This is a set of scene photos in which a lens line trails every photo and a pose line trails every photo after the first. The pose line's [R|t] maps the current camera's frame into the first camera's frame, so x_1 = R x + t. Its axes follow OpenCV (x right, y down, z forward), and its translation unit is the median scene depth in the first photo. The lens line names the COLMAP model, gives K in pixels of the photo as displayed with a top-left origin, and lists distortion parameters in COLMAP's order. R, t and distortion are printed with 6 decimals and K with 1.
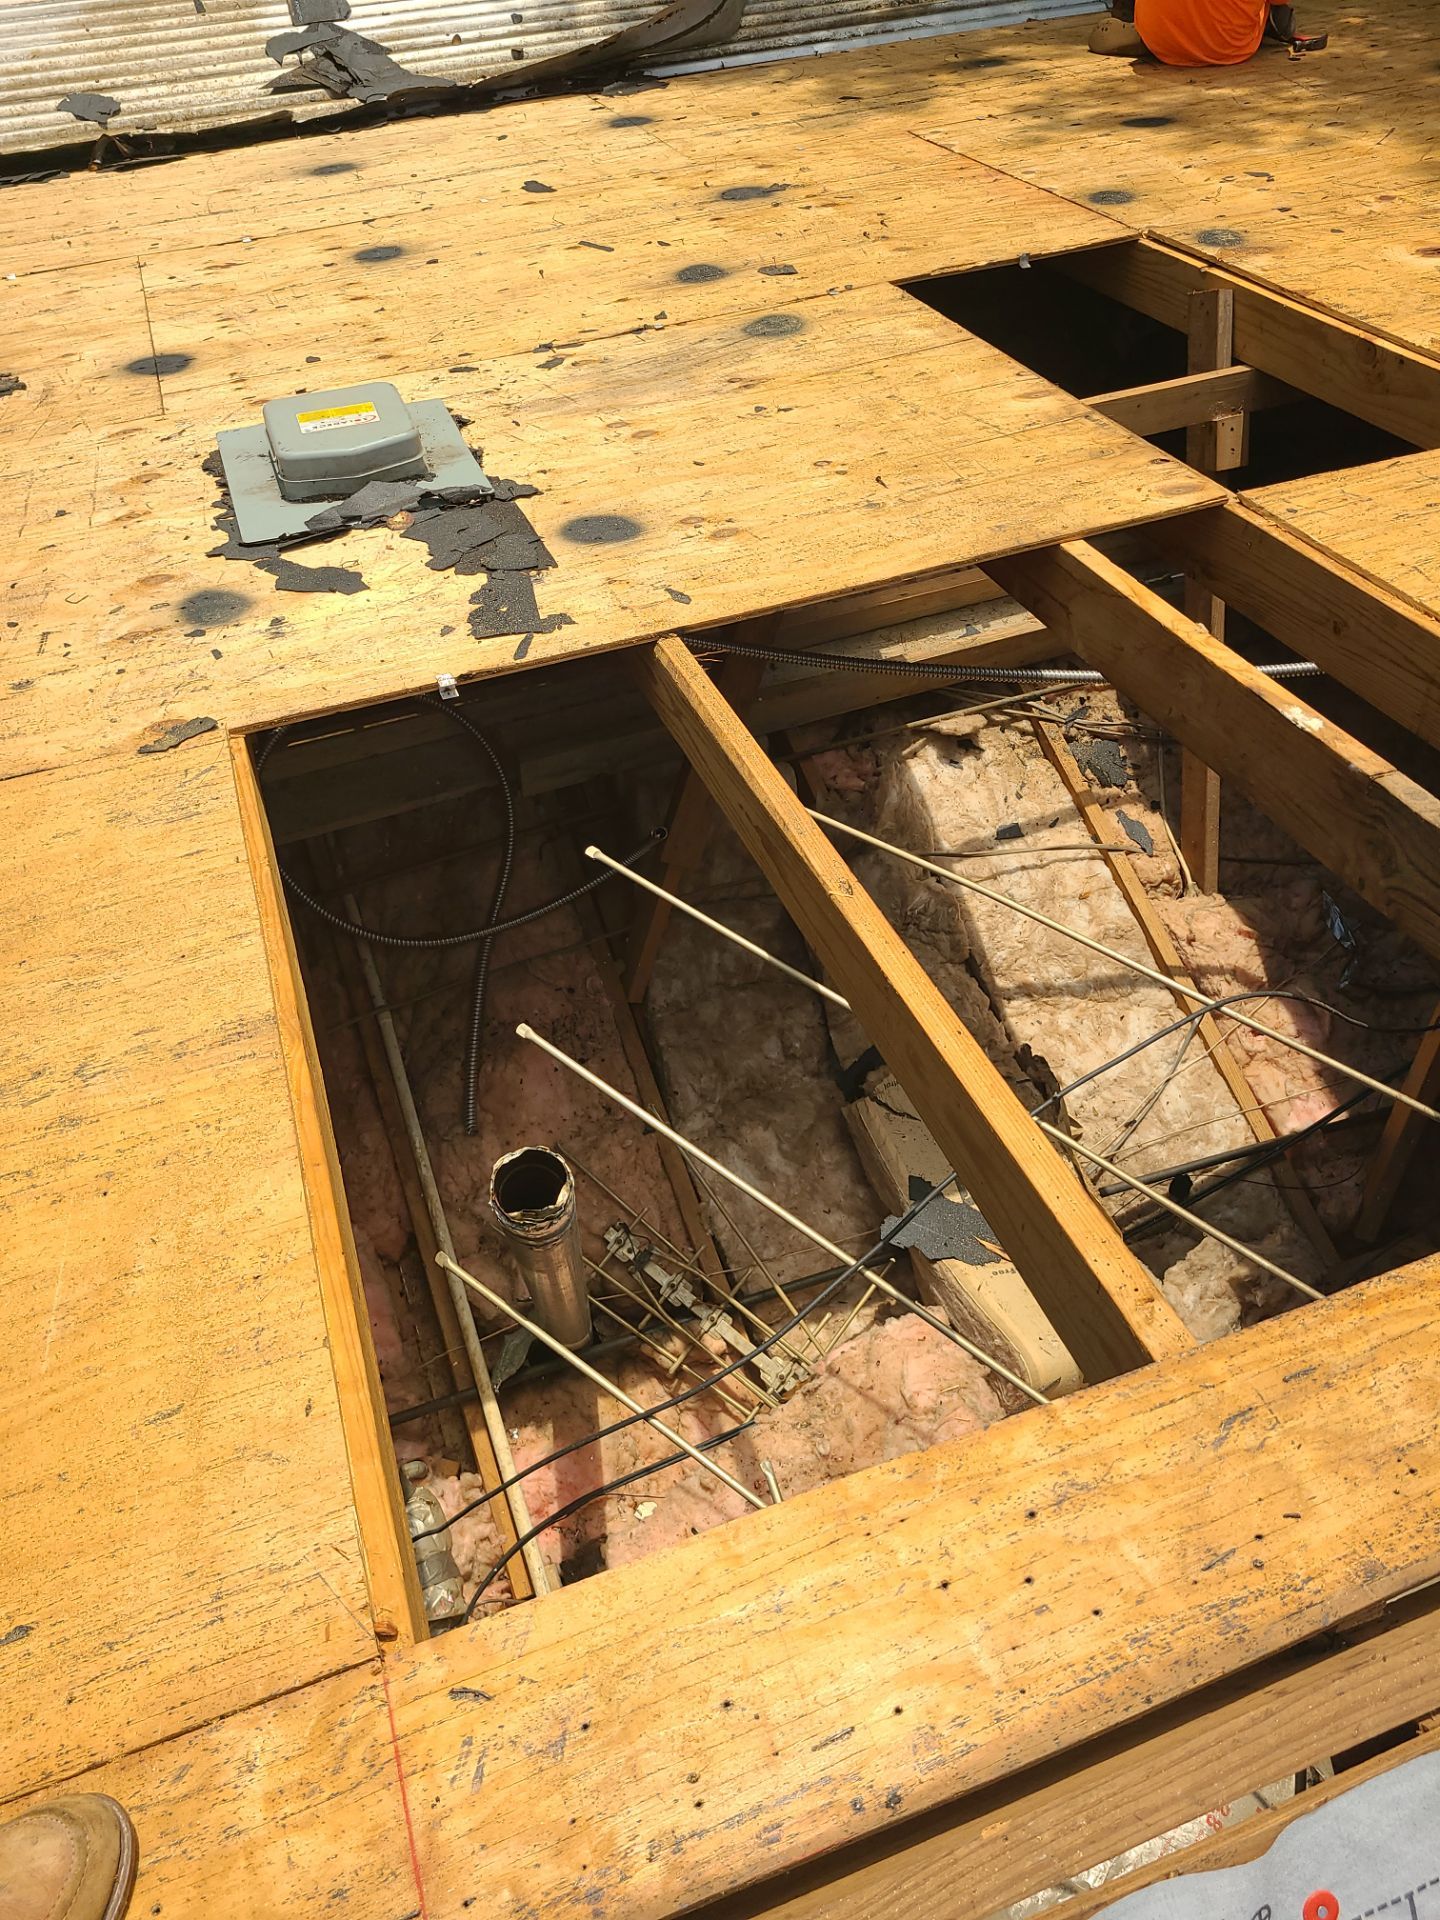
lens RADIAL K [[1419.0, 0, 664.2], [0, 1419.0, 974.5], [0, 0, 1]] dist [0.035569, -0.027803]
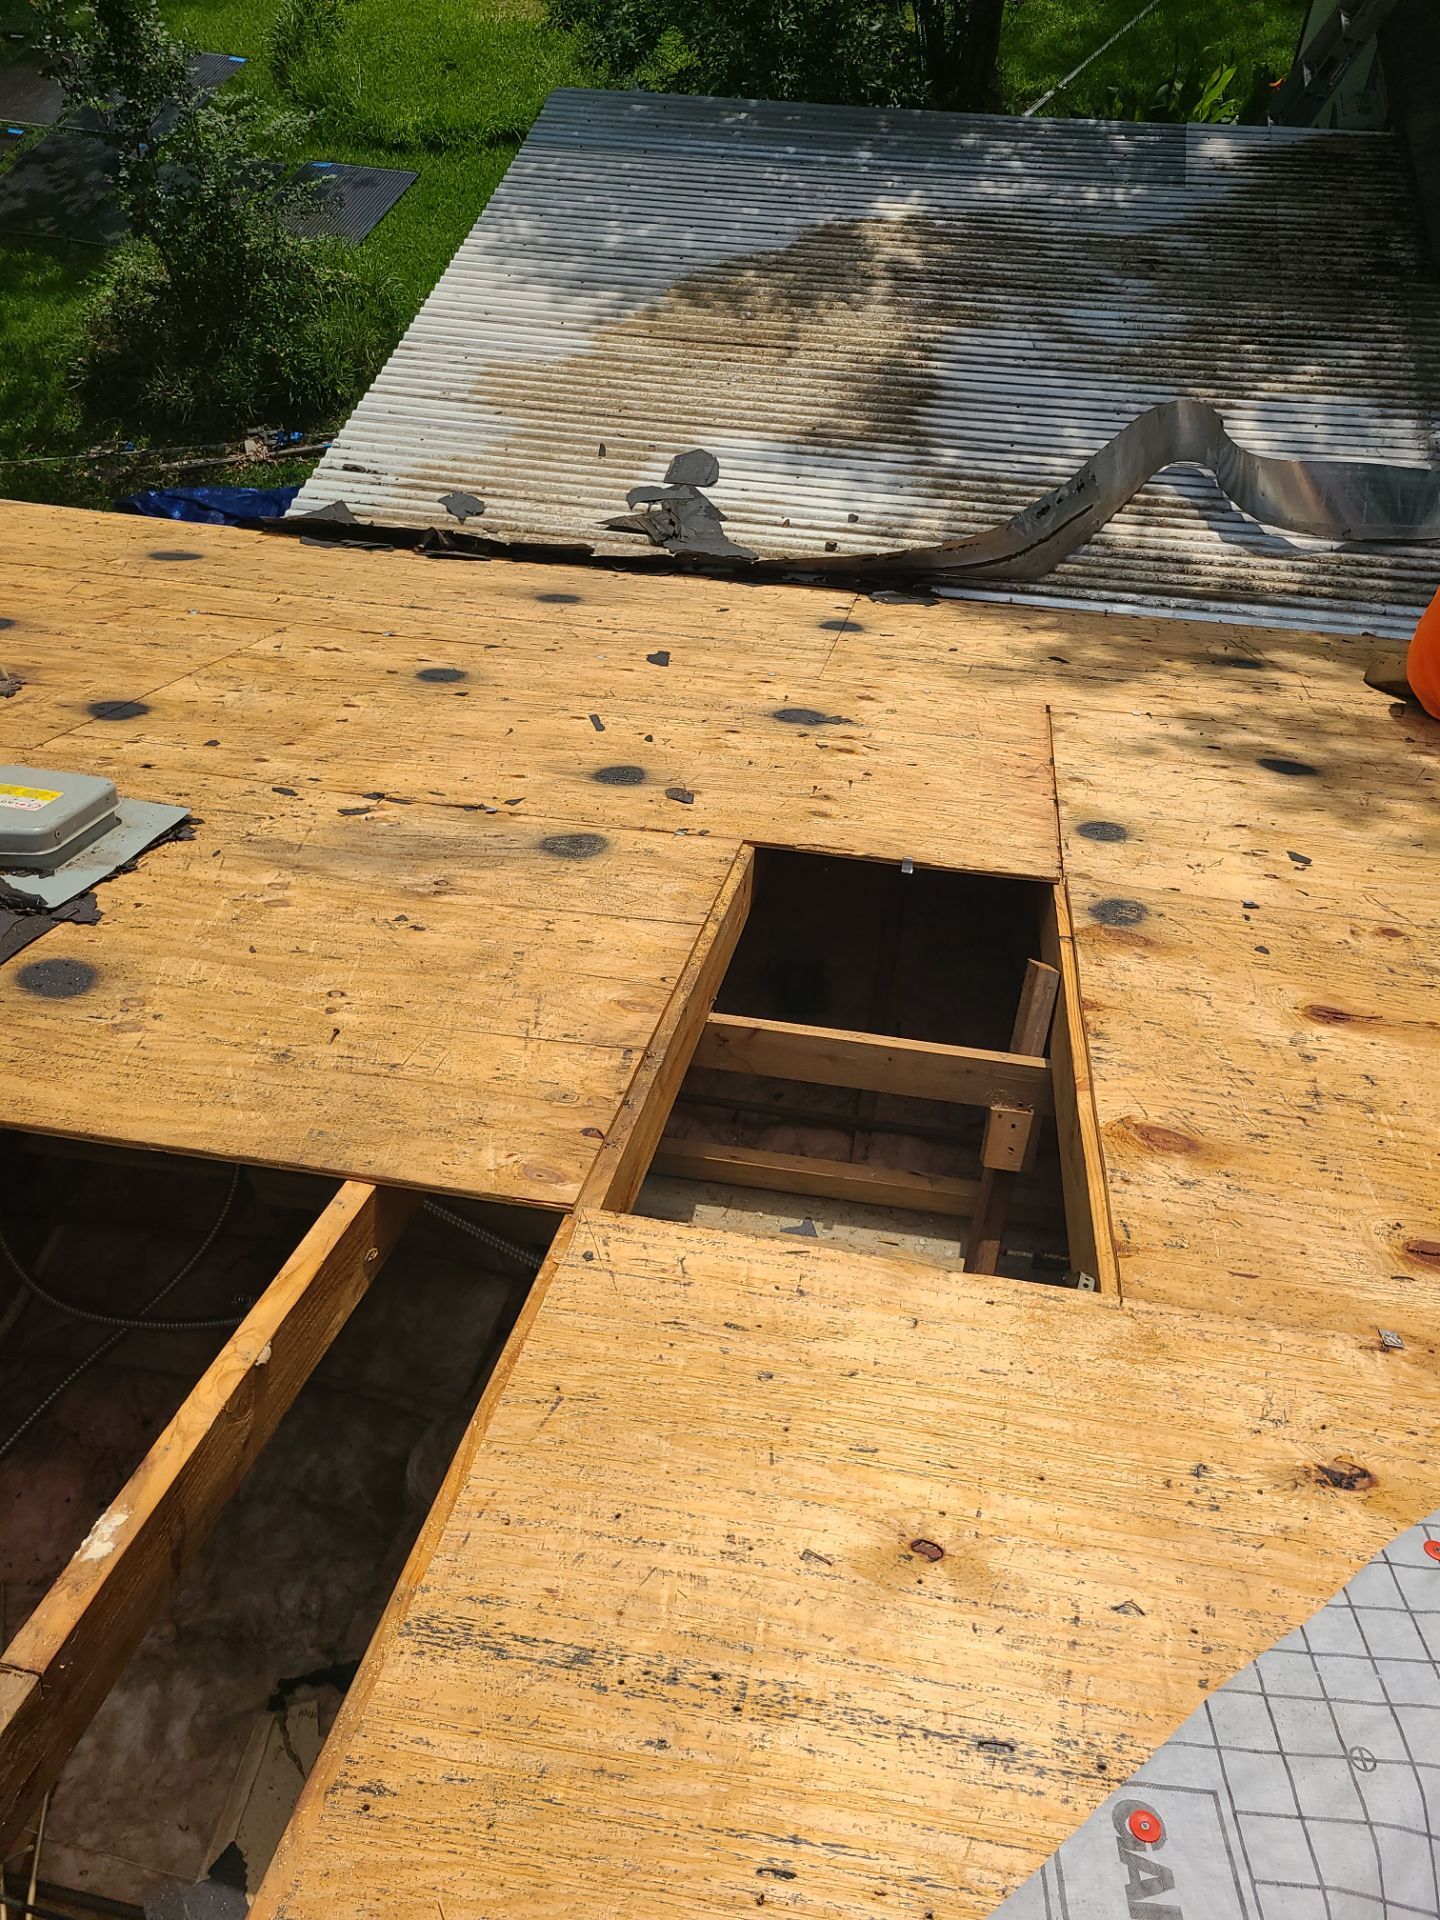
lens RADIAL K [[1419.0, 0, 720.2], [0, 1419.0, 956.6], [0, 0, 1]] dist [0.035569, -0.027803]
pose [[0.868684, 0.324750, -0.374067, 0.331177], [-0.409824, 0.895332, -0.174429, -0.164127], [0.278269, 0.304825, 0.910850, 0.122261]]
